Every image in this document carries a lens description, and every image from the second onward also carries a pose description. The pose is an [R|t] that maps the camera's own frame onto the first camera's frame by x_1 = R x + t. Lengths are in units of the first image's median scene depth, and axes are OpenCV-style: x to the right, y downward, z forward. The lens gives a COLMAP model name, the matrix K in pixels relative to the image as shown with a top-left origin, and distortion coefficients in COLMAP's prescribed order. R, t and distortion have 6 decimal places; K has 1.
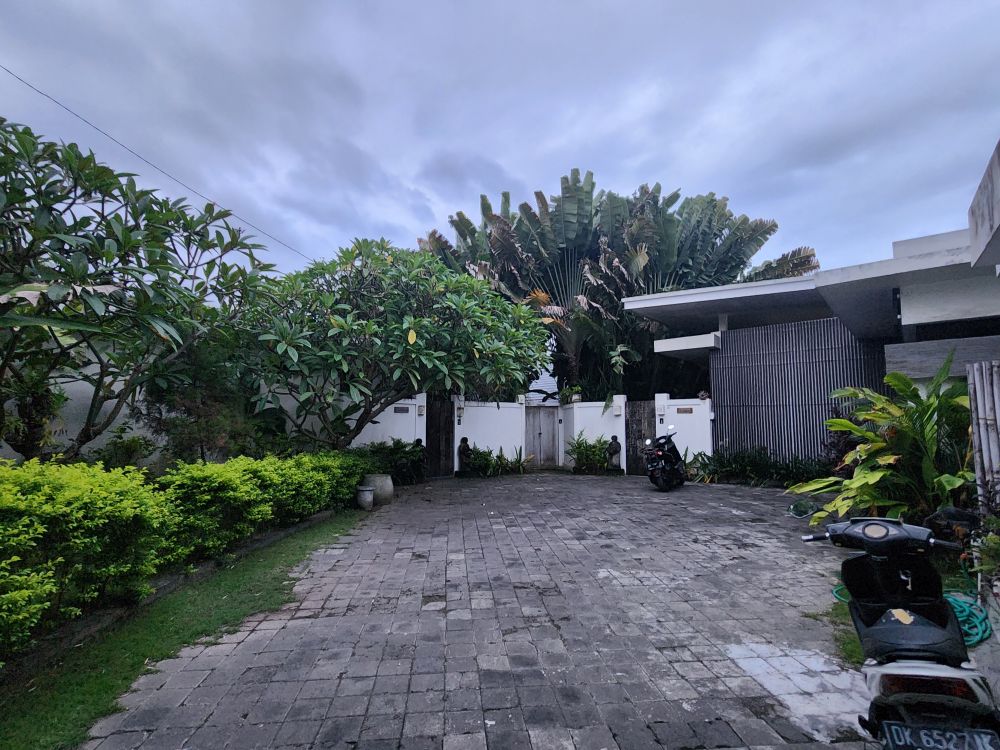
lens RADIAL K [[402.1, 0, 500.9], [0, 402.1, 378.3], [0, 0, 1]] dist [-0.000274, -0.000008]
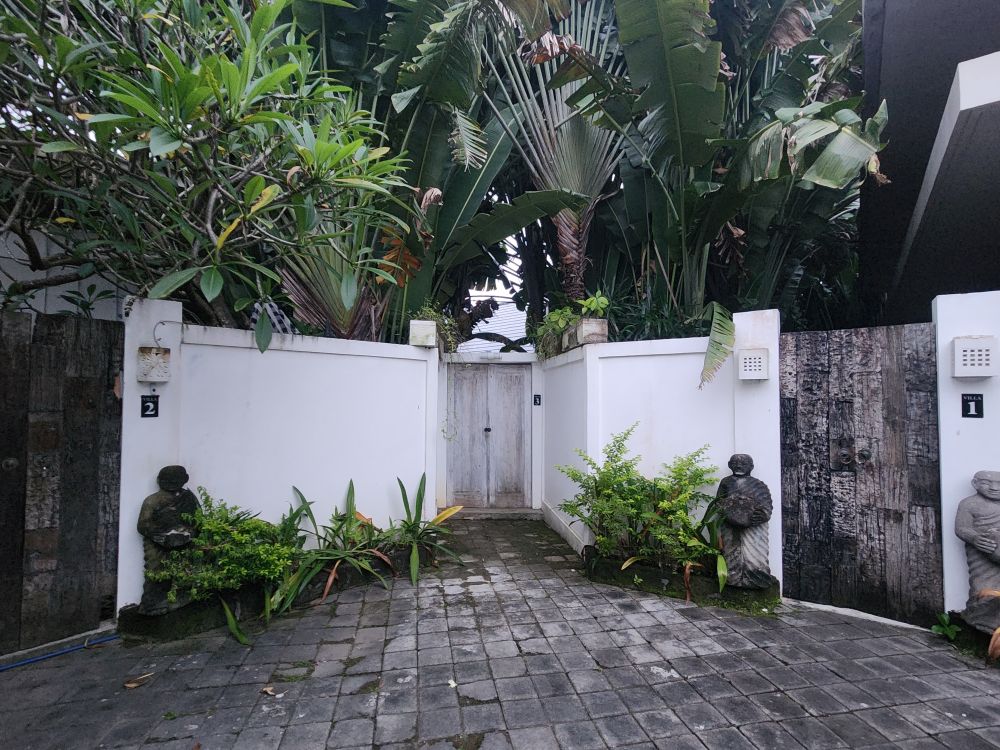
lens RADIAL K [[402.1, 0, 499.2], [0, 402.1, 373.4], [0, 0, 1]] dist [-0.000274, -0.000008]
pose [[0.995953, 0.008968, 0.089428, 0.085227], [-0.013626, 0.998574, 0.051610, 0.069832], [-0.088838, -0.052620, 0.994655, 0.700032]]
